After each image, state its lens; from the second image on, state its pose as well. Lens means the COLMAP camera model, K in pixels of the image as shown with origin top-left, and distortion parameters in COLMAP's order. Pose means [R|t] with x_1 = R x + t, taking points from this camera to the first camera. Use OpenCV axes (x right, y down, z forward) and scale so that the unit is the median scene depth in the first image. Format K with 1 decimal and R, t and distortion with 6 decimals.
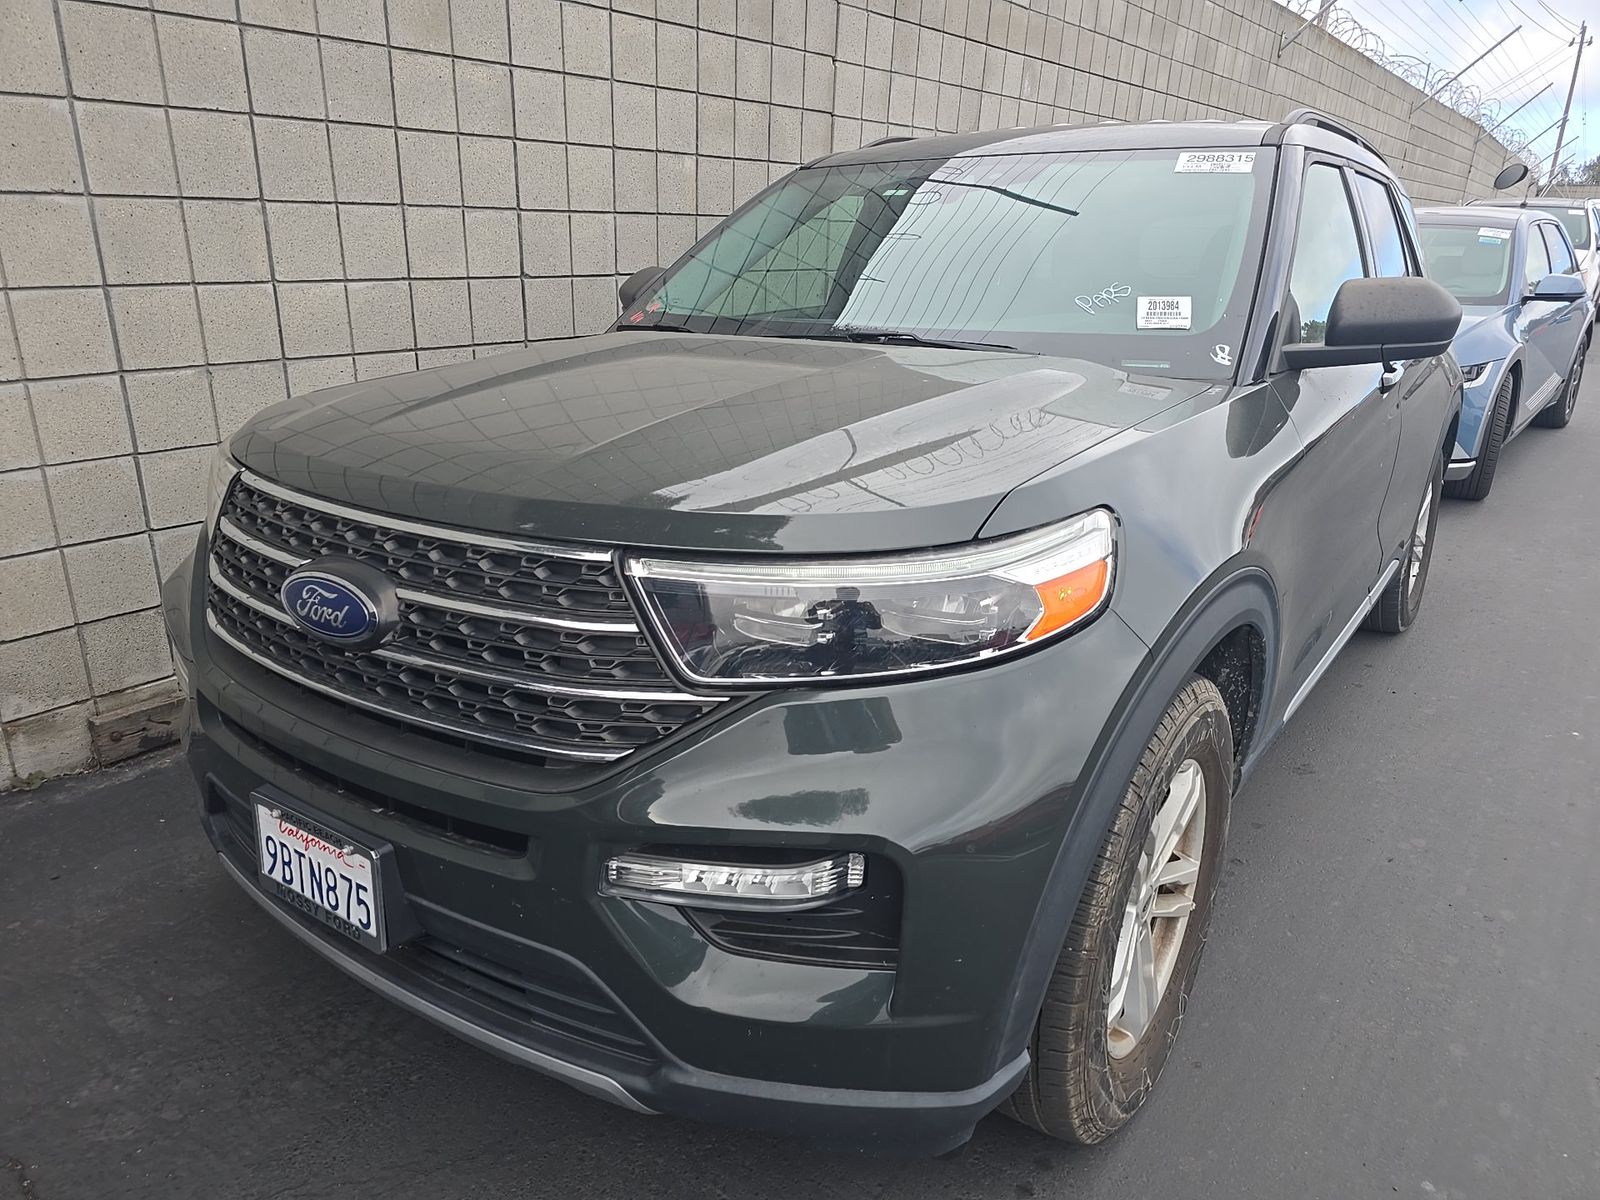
lens RADIAL K [[1072.0, 0, 798.6], [0, 1072.0, 597.2], [0, 0, 1]] dist [0.053548, -0.036240]
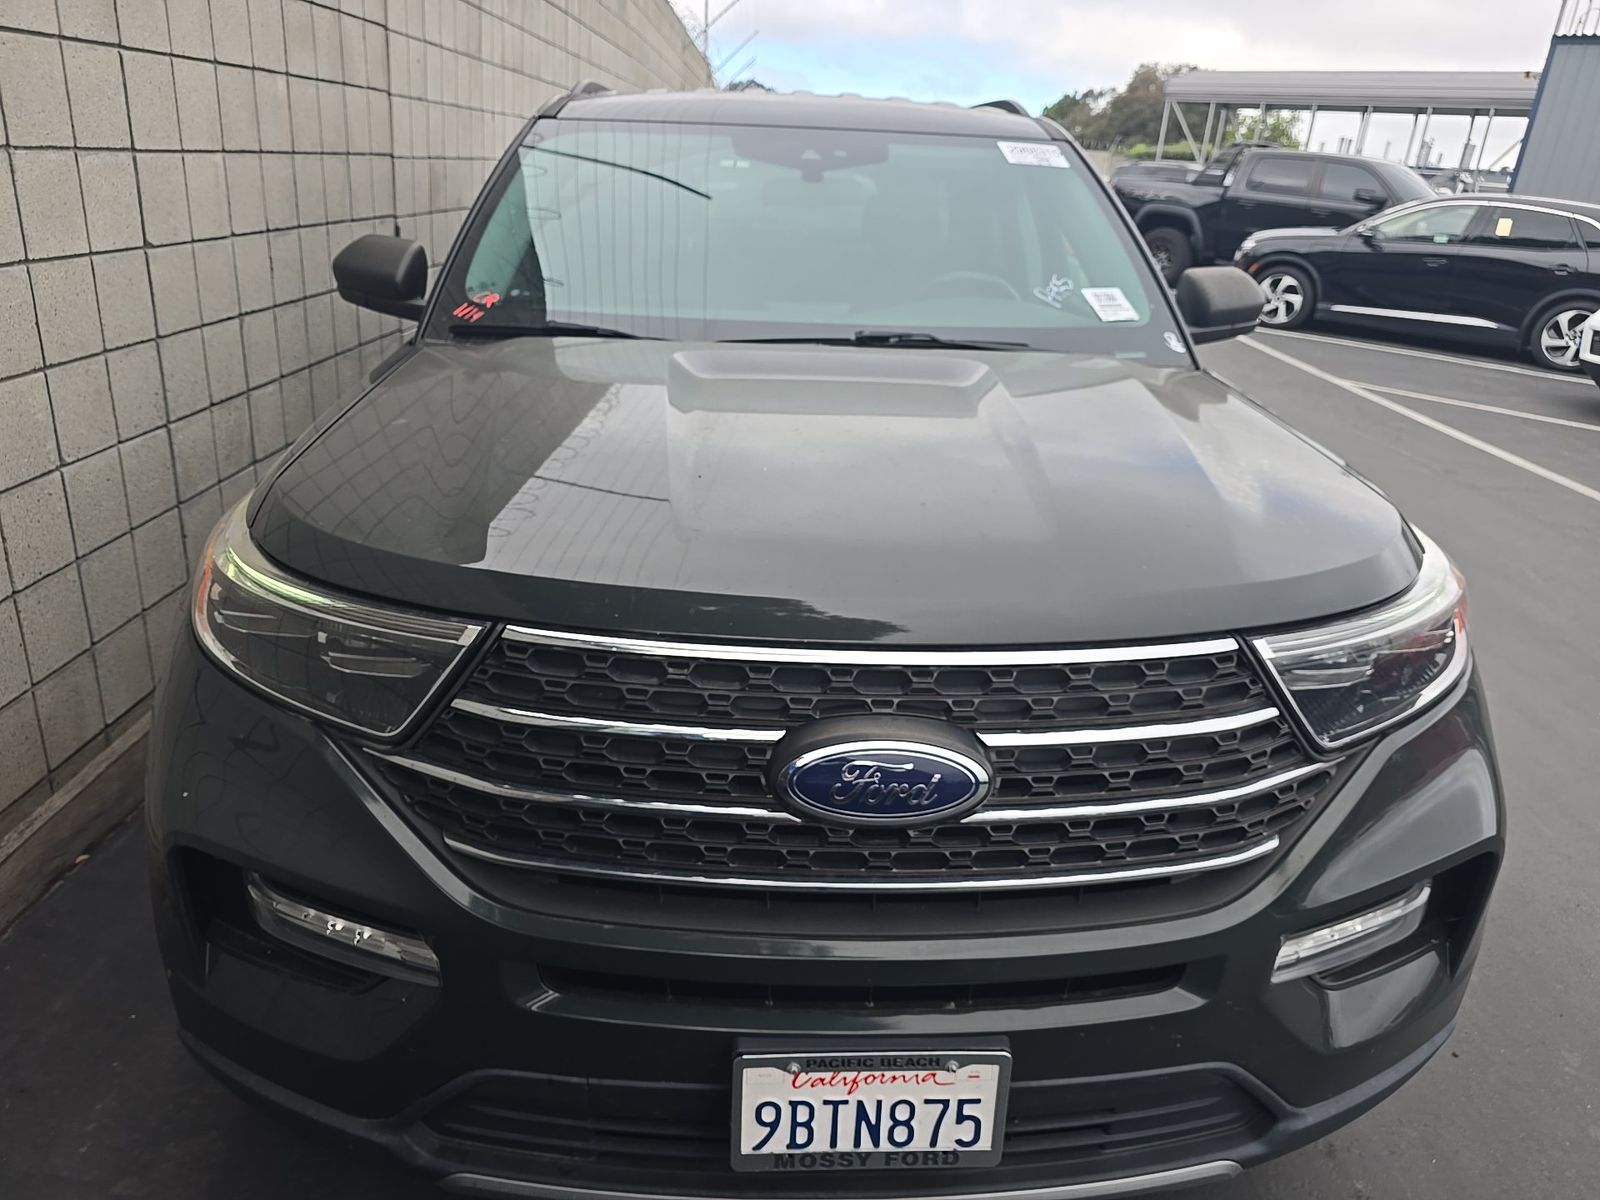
lens RADIAL K [[1072.0, 0, 791.0], [0, 1072.0, 599.1], [0, 0, 1]] dist [0.053548, -0.036240]
pose [[0.787902, -0.203943, 0.581048, -0.848607], [0.159352, 0.978951, 0.127522, -0.214208], [-0.594825, -0.007883, 0.803817, 0.398673]]
